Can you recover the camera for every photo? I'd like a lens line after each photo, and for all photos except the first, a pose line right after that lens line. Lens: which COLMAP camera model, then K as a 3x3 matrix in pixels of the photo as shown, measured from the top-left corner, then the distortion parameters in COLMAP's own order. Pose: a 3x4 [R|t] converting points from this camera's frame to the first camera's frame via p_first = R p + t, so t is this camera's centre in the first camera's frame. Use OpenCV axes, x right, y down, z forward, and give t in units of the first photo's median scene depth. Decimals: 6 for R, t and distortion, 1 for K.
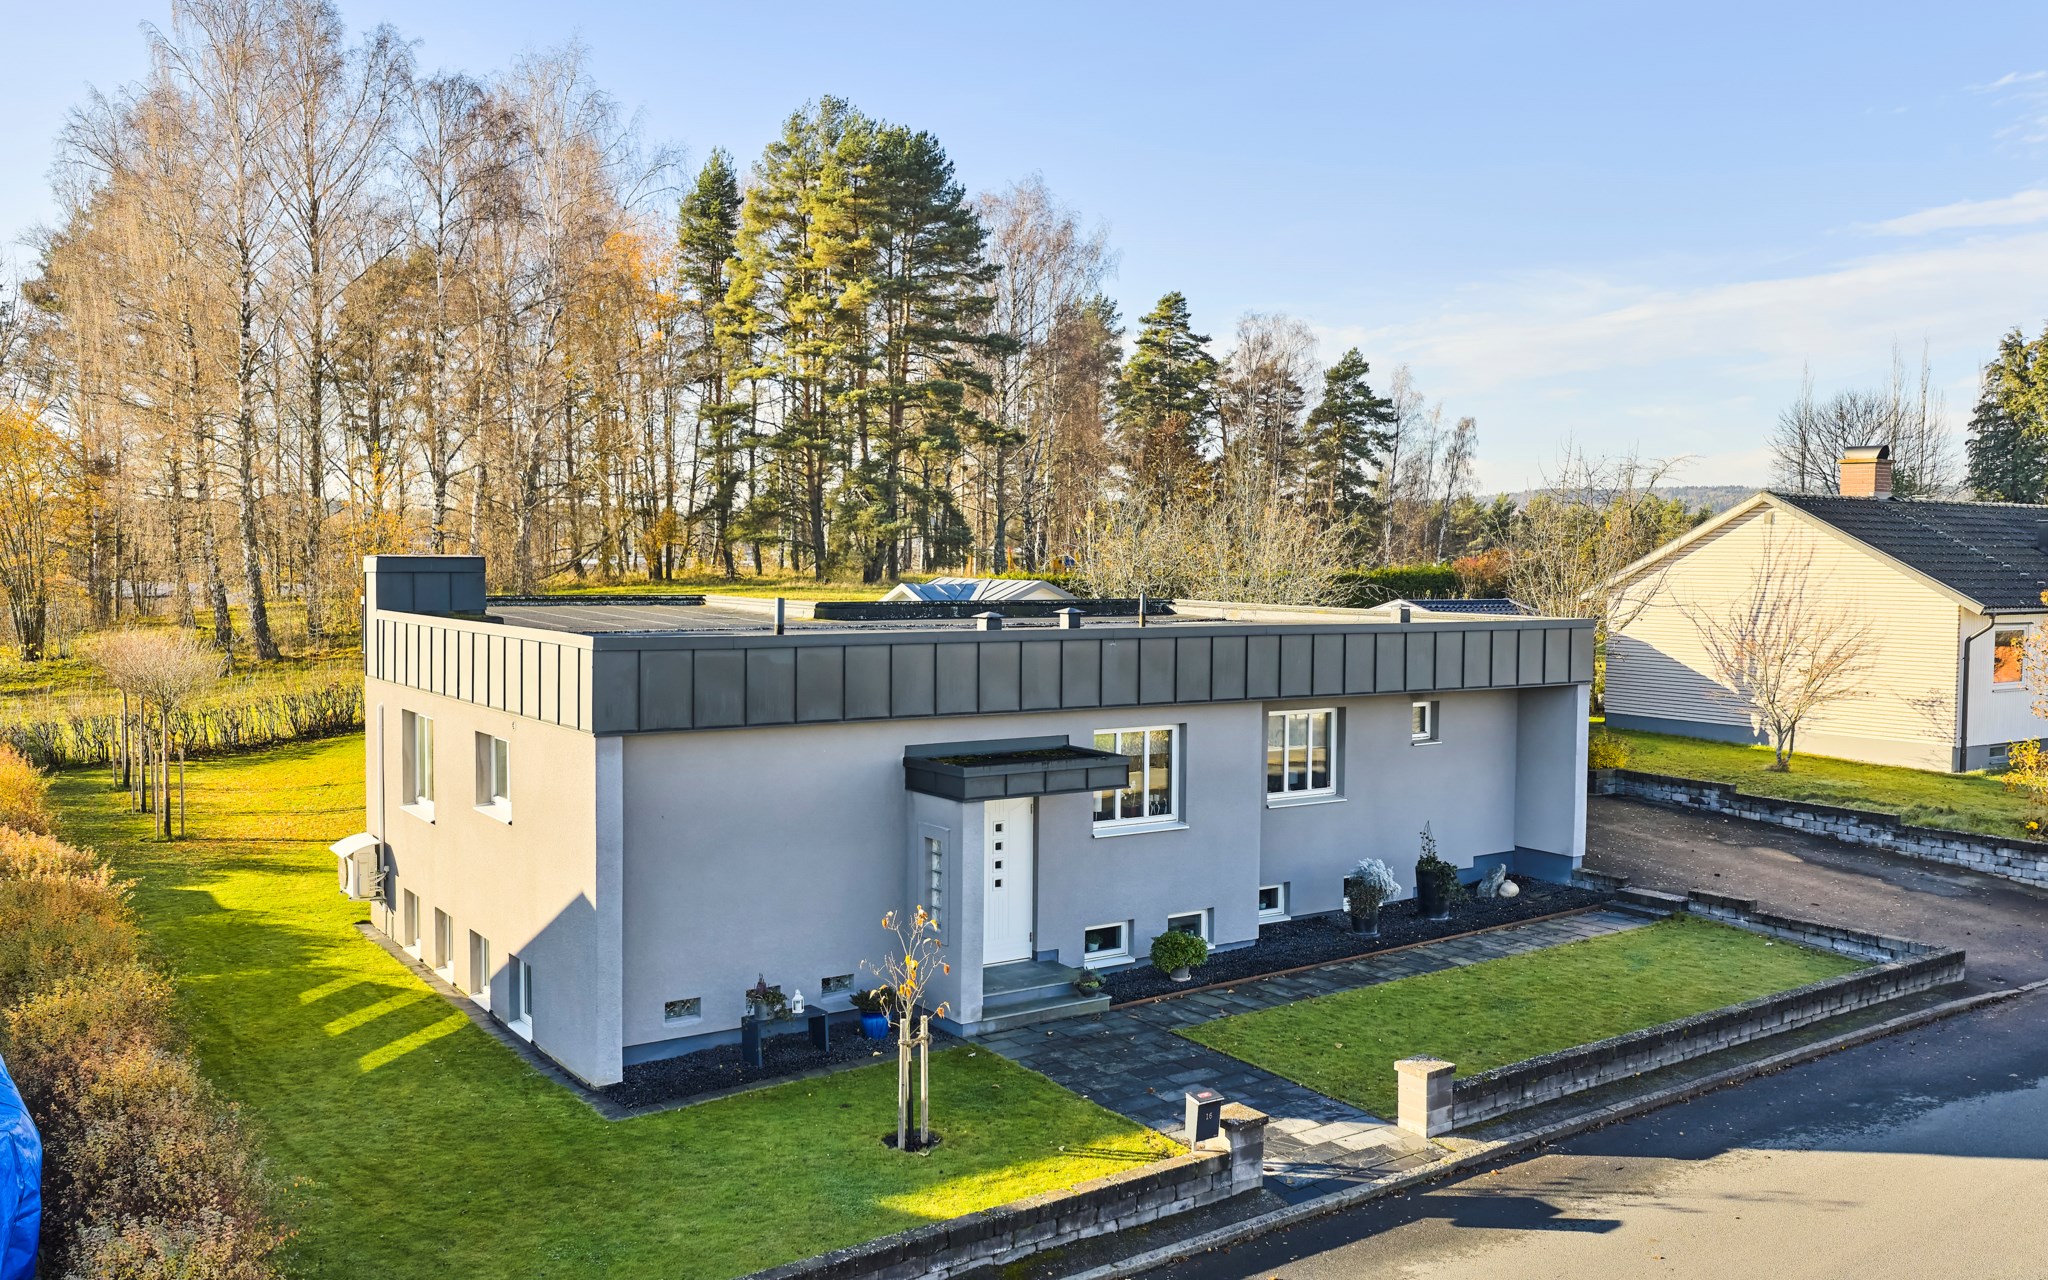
lens RADIAL K [[1708.6, 0, 1019.4], [0, 1708.6, 606.2], [0, 0, 1]] dist [0.009393, -0.006893]
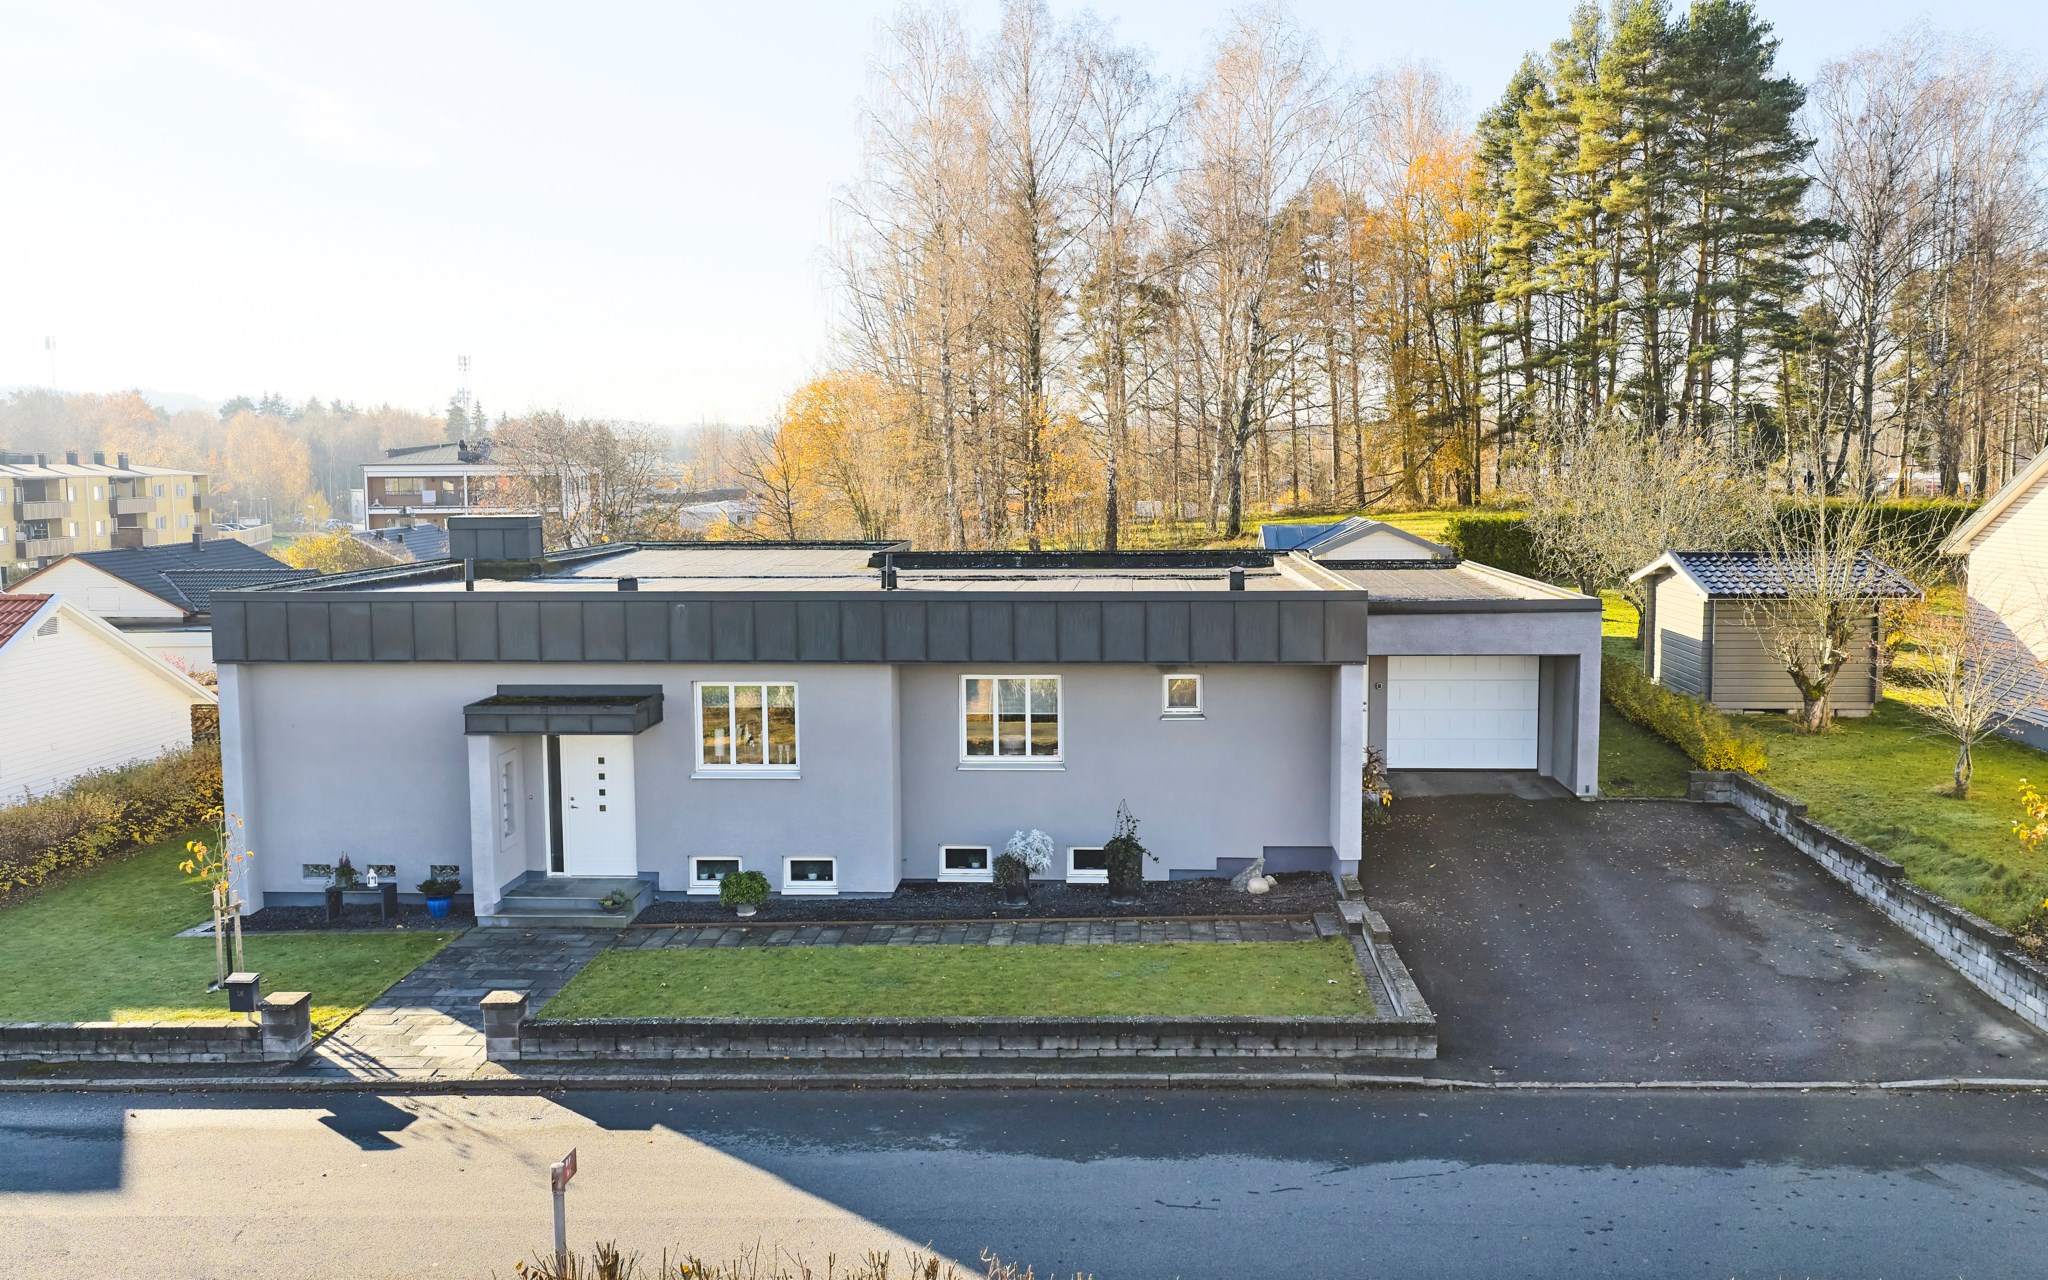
lens RADIAL K [[1719.2, 0, 1024.0], [0, 1719.2, 640.0], [0, 0, 1]] dist [0.012888, -0.004786]
pose [[0.777463, 0.044479, -0.627354, 1.092455], [-0.001780, 0.997648, 0.068527, -0.037338], [0.628926, -0.052161, 0.775713, 0.328144]]
